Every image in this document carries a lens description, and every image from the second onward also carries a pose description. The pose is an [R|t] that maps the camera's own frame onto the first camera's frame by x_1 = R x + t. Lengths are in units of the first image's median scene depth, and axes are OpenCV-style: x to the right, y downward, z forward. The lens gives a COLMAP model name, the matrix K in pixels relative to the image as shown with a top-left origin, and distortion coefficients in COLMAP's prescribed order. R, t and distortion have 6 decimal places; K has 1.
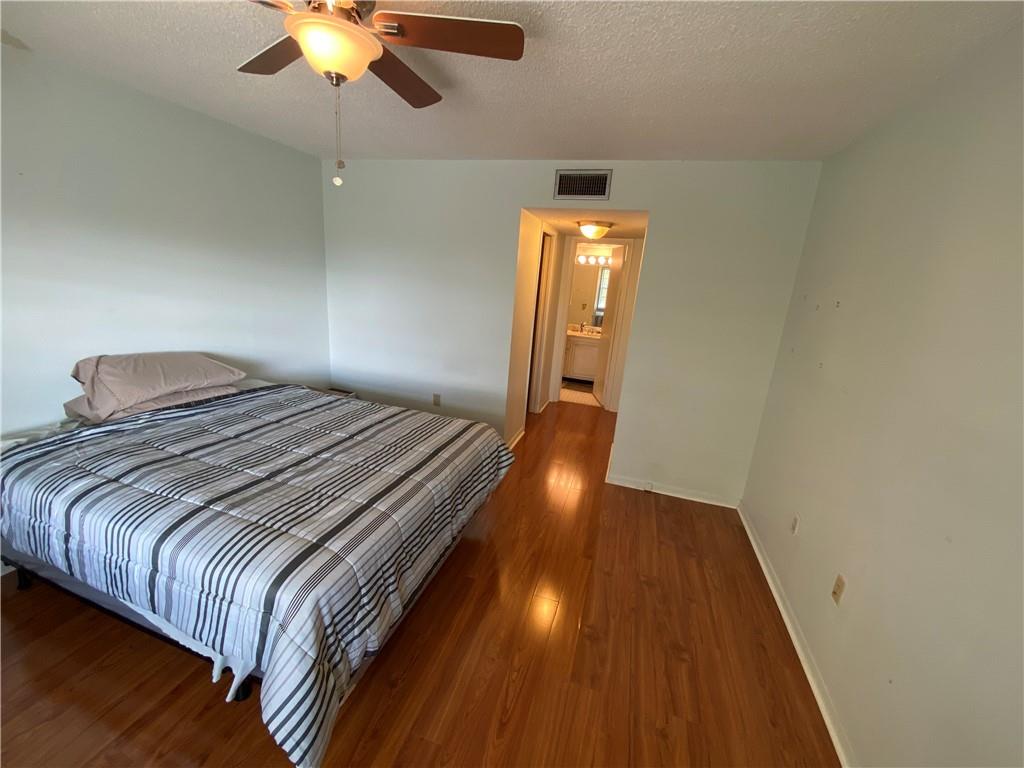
lens RADIAL K [[417.5, 0, 509.9], [0, 417.5, 382.7], [0, 0, 1]] dist [0.028115, -0.023738]
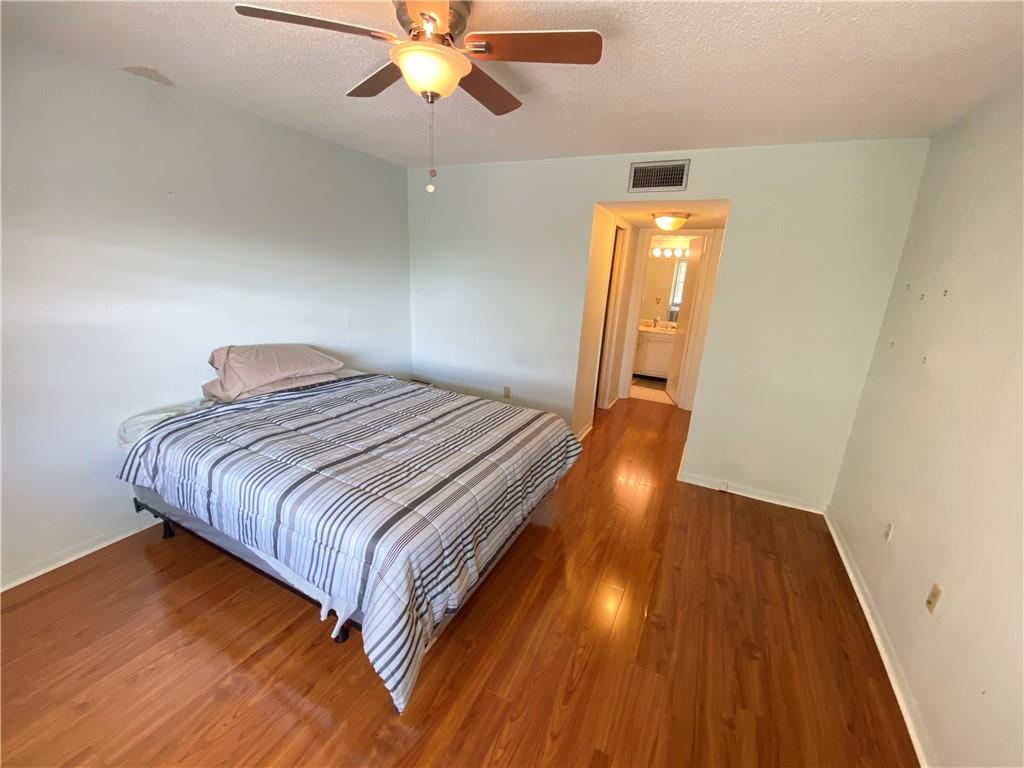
lens RADIAL K [[417.5, 0, 509.9], [0, 417.5, 382.7], [0, 0, 1]] dist [0.028115, -0.023738]
pose [[0.986849, 0.018581, -0.160576, -0.005881], [-0.017606, 0.999817, 0.007489, 0.020688], [0.160686, -0.004563, 0.986995, -0.055175]]
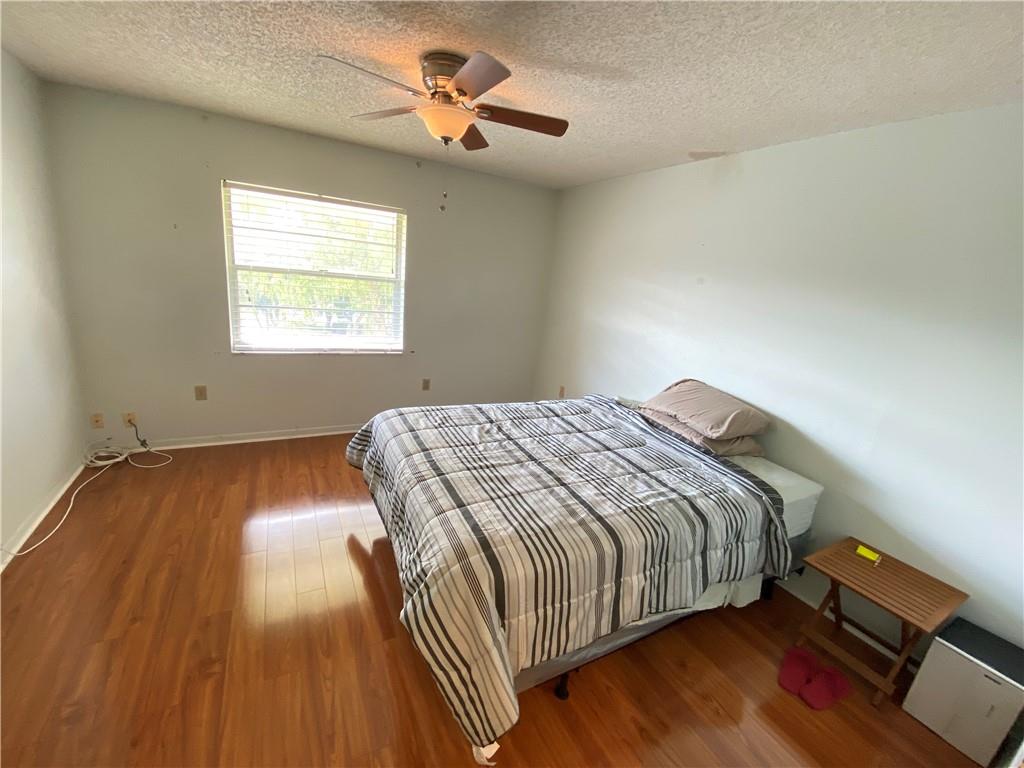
lens RADIAL K [[417.1, 0, 509.0], [0, 417.1, 384.5], [0, 0, 1]] dist [0.029006, -0.024677]
pose [[-0.680584, 0.047164, -0.731150, 0.381484], [-0.330578, 0.870807, 0.363888, -0.387794], [0.653853, 0.489358, -0.577066, 1.632734]]
